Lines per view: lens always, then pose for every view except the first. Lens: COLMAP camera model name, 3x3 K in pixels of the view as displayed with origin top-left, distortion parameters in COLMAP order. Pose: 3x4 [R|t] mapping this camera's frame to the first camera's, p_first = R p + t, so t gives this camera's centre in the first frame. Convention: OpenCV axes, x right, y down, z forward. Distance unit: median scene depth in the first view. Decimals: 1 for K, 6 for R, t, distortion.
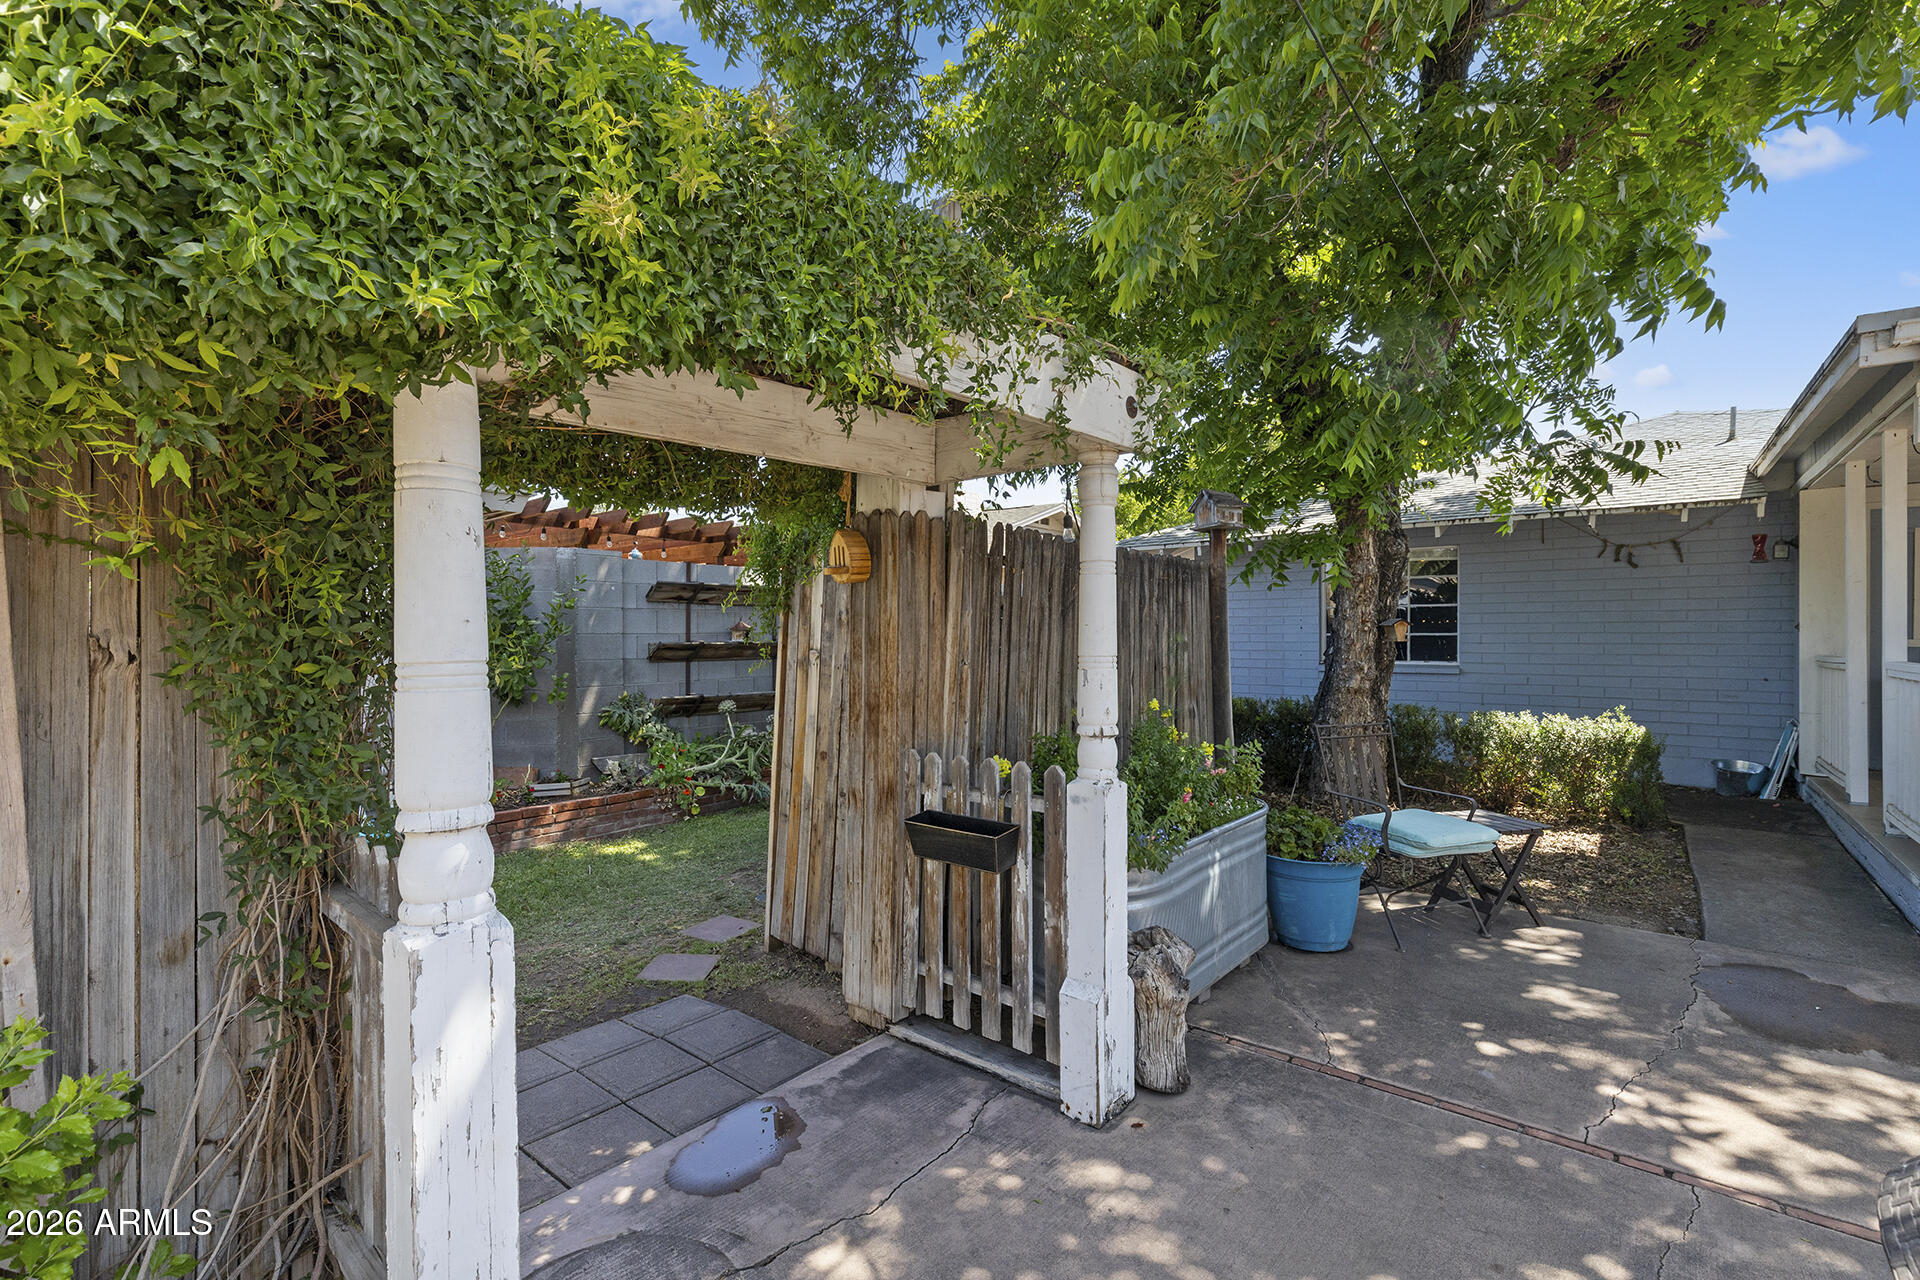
lens RADIAL K [[880.9, 0, 958.2], [0, 880.9, 640.5], [0, 0, 1]] dist [0.008022, -0.001025]
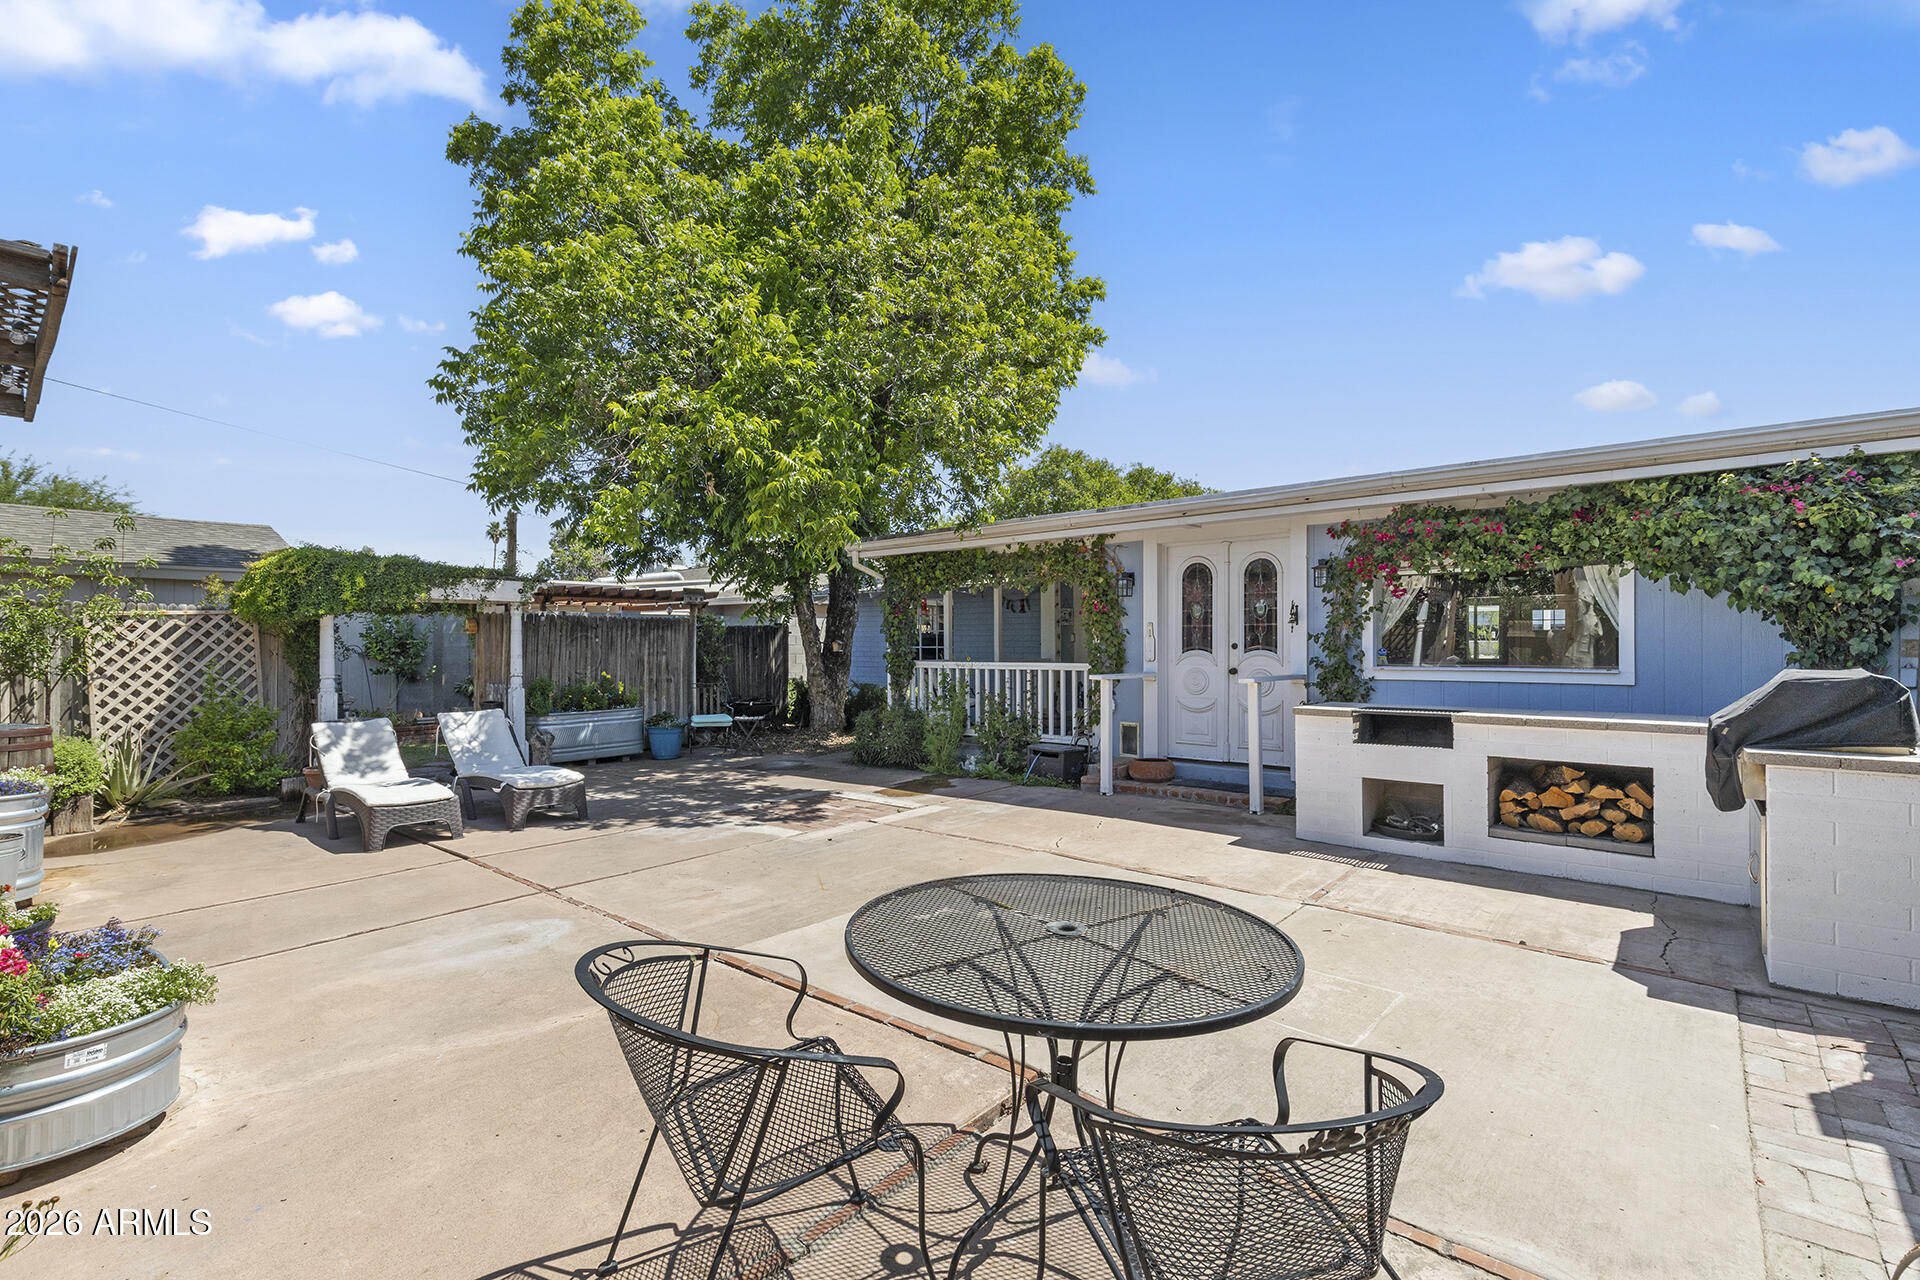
lens RADIAL K [[880.9, 0, 961.2], [0, 880.9, 643.0], [0, 0, 1]] dist [0.008022, -0.001025]
pose [[0.999893, 0.001113, -0.014553, 3.347348], [-0.001192, 0.999985, -0.005436, -0.027610], [0.014547, 0.005453, 0.999879, -4.362511]]
